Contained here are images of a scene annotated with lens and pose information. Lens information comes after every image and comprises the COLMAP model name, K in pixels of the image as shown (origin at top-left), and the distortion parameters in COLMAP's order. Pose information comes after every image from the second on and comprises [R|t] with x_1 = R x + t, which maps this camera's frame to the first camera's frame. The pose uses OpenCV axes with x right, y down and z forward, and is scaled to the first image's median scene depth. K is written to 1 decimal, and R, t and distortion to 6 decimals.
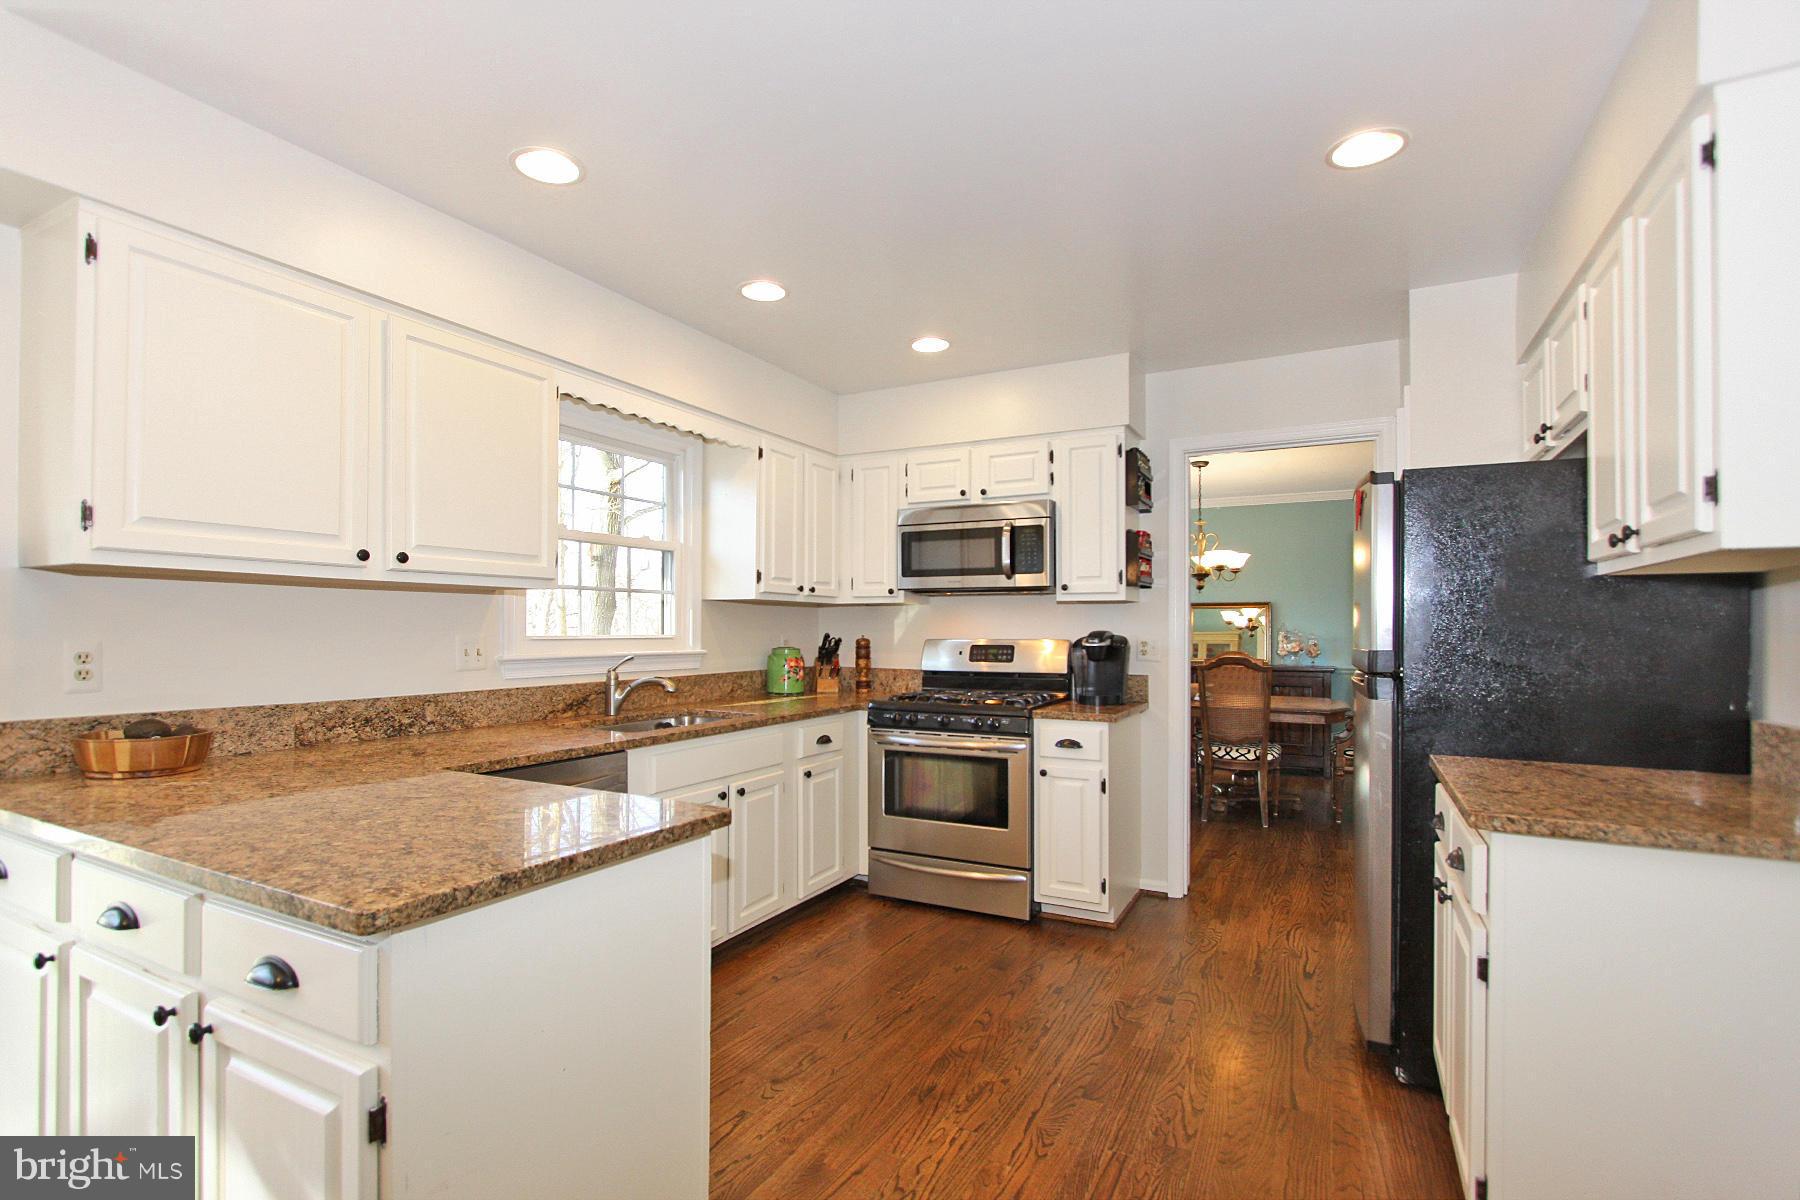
lens RADIAL K [[838.3, 0, 898.8], [0, 838.3, 621.7], [0, 0, 1]] dist [-0.000612, 0.000172]
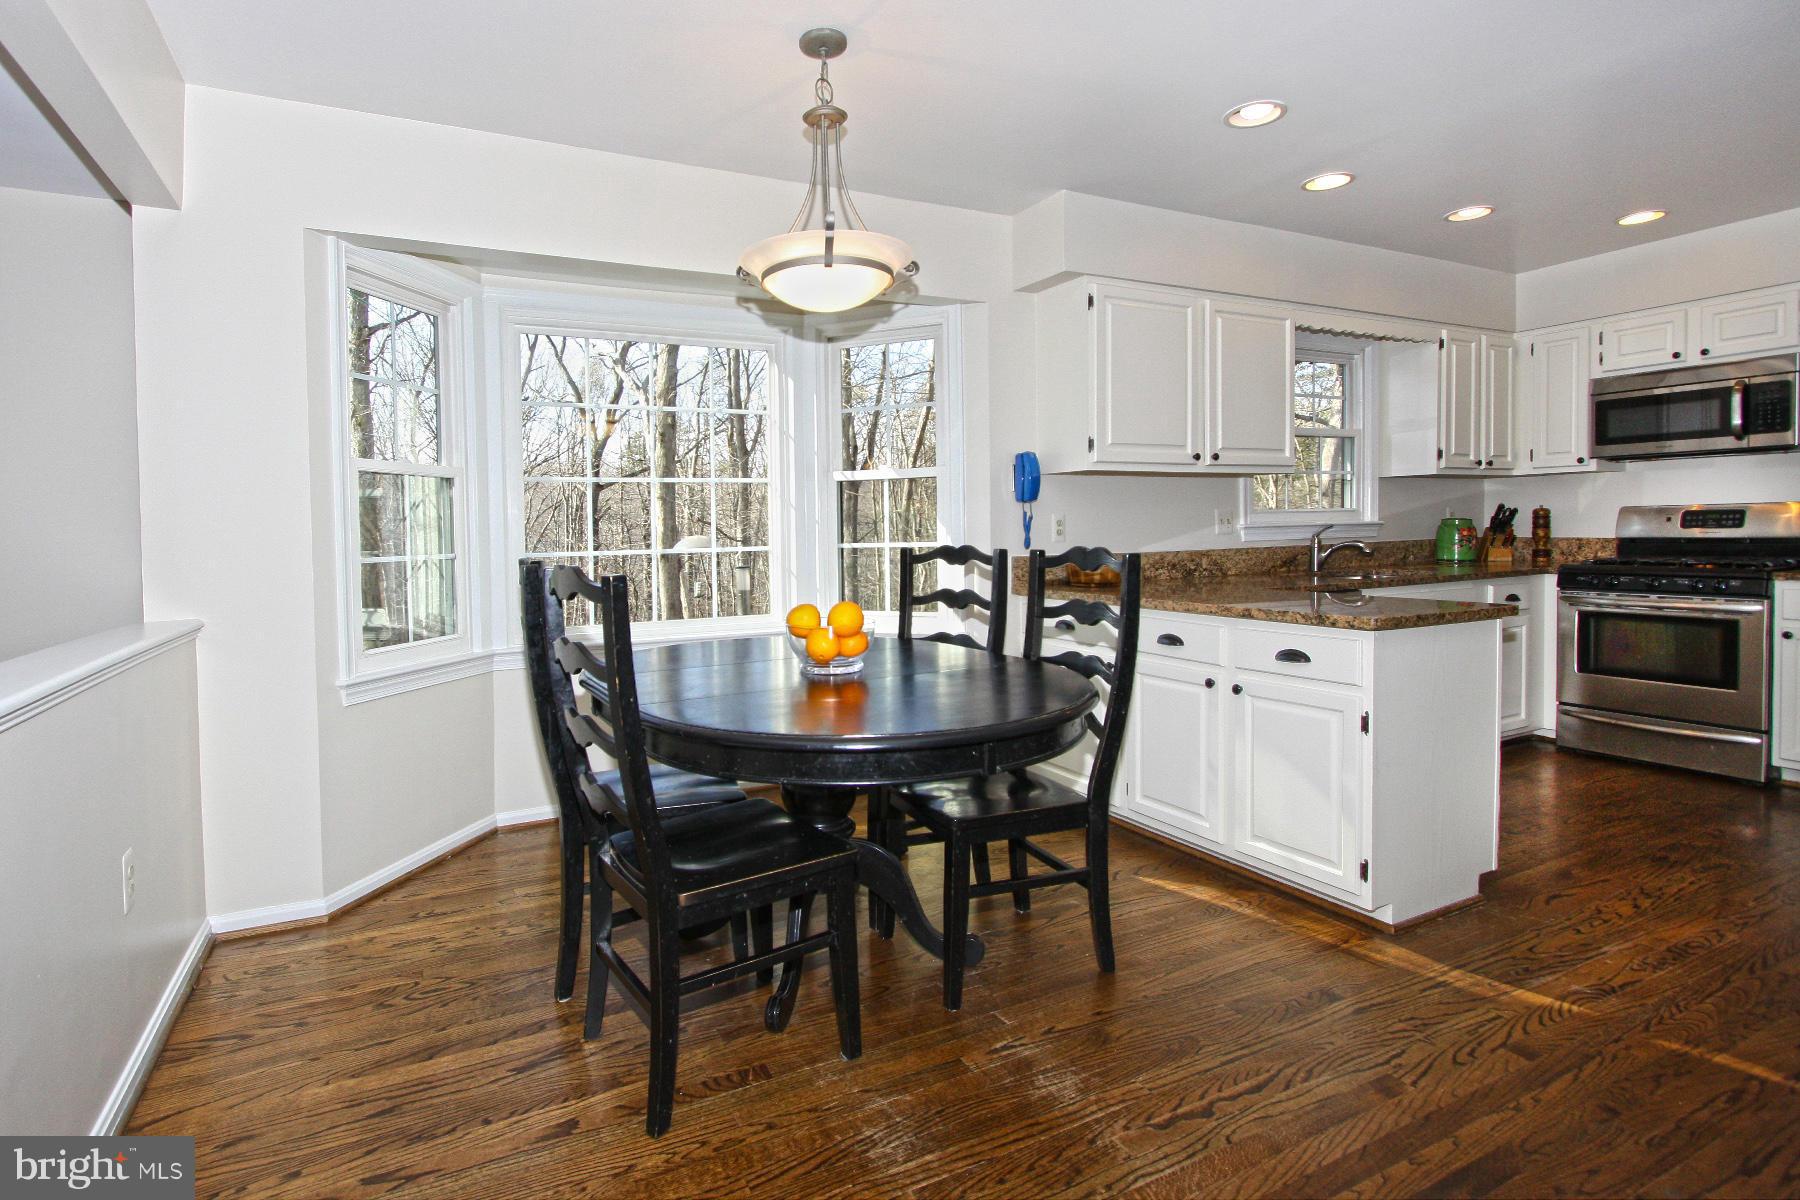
lens RADIAL K [[909.8, 0, 866.4], [0, 909.8, 560.2], [0, 0, 1]] dist [-0.005635, -0.001027]
pose [[0.816407, 0.000280, -0.577476, -0.088723], [0.029721, 0.998654, 0.042502, 0.013650], [0.576711, -0.051862, 0.815300, -0.439704]]
